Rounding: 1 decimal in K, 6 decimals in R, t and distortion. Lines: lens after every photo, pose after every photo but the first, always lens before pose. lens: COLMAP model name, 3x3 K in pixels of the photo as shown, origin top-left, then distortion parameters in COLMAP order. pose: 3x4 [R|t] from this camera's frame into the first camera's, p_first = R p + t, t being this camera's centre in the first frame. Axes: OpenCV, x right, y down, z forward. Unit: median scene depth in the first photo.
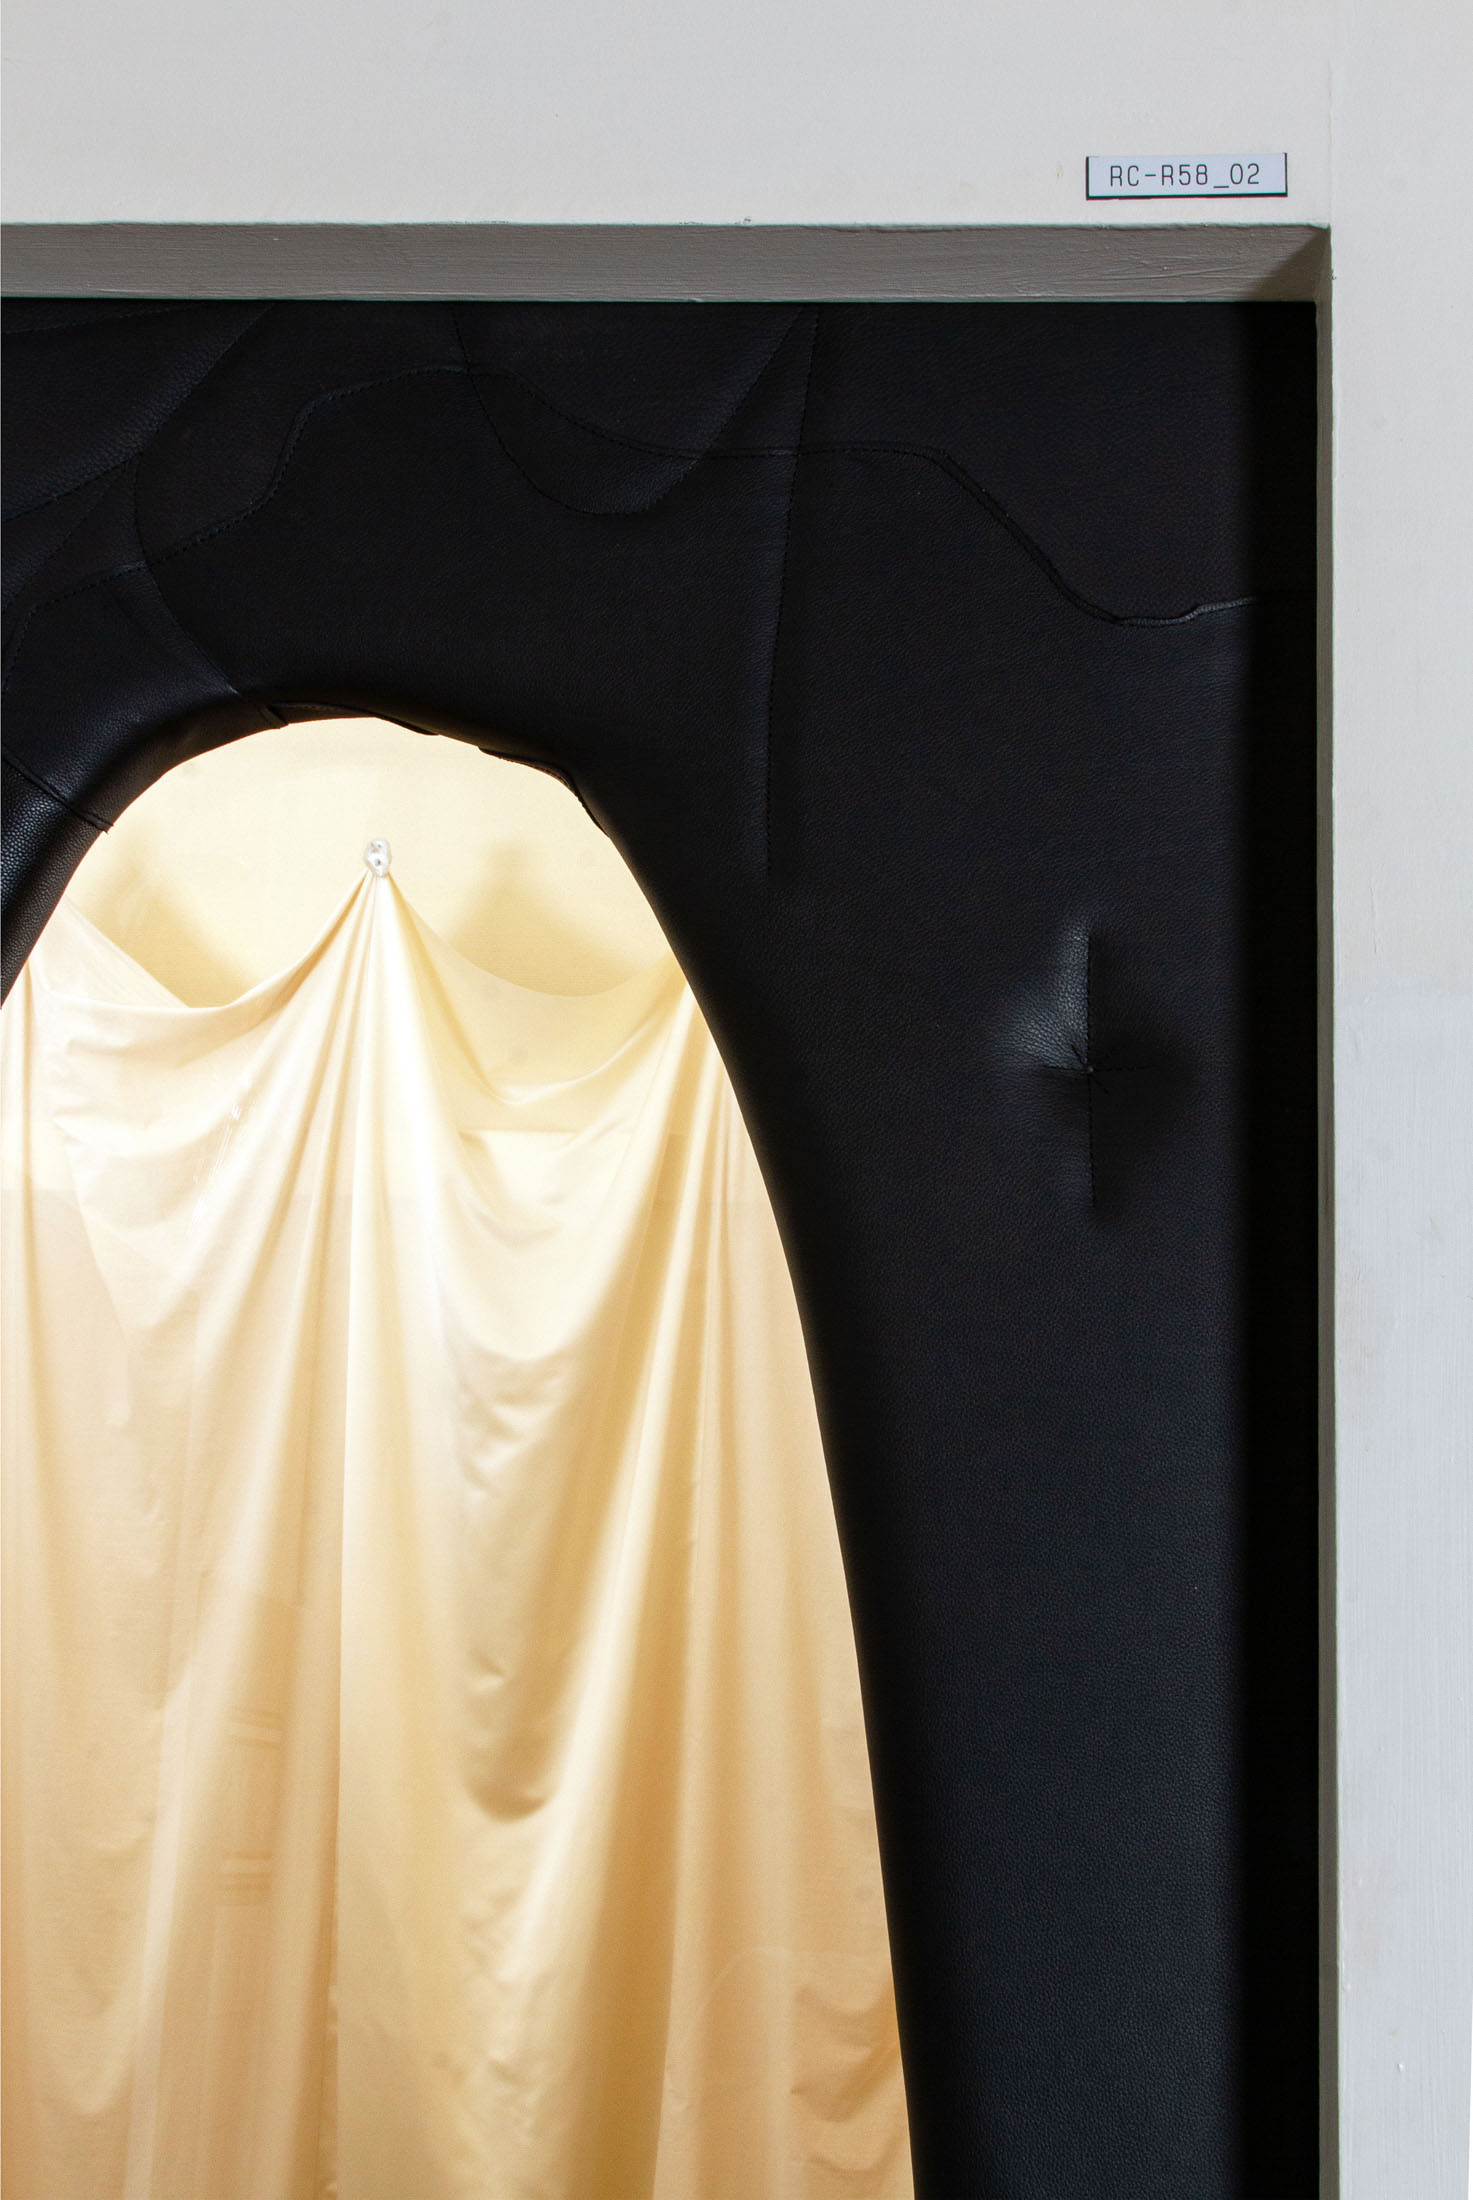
lens RADIAL K [[2857.4, 0, 736.5], [0, 2857.4, 1100.0], [0, 0, 1]] dist [0.003640, -0.006911]
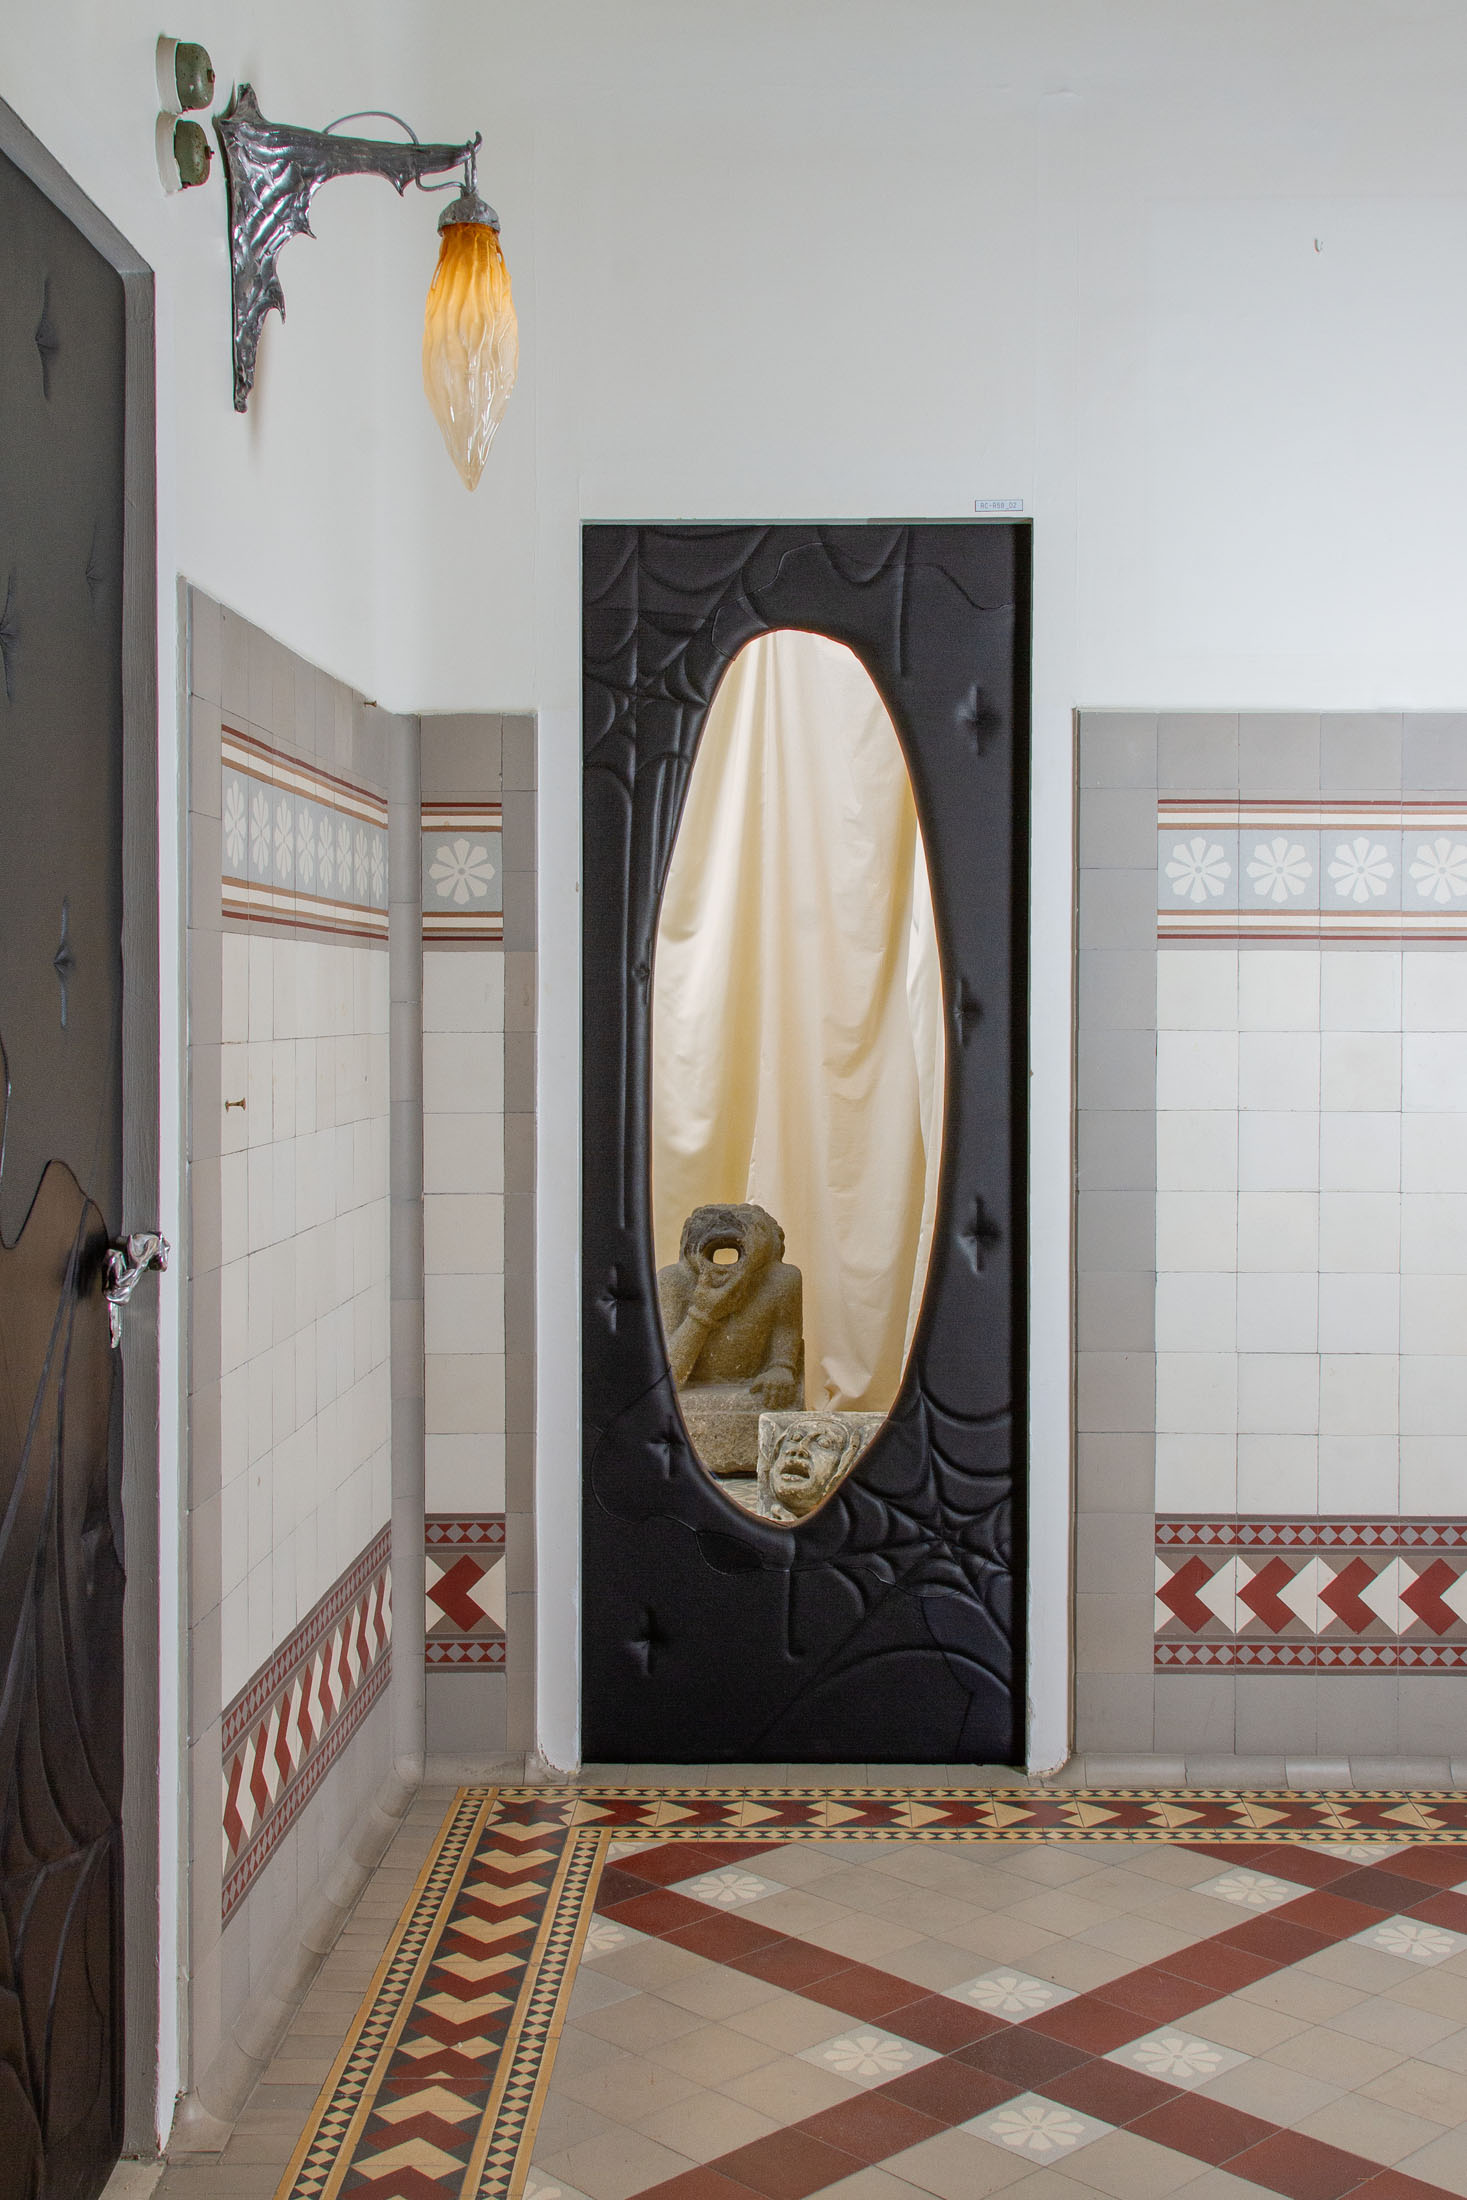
lens RADIAL K [[2487.1, 0, 733.5], [0, 2487.1, 1100.0], [0, 0, 1]] dist [-0.009273, 0.009128]
pose [[0.998810, -0.038444, 0.030007, -0.358743], [0.028314, 0.958097, 0.285043, -0.511557], [-0.039708, -0.283854, 0.958045, -2.606963]]
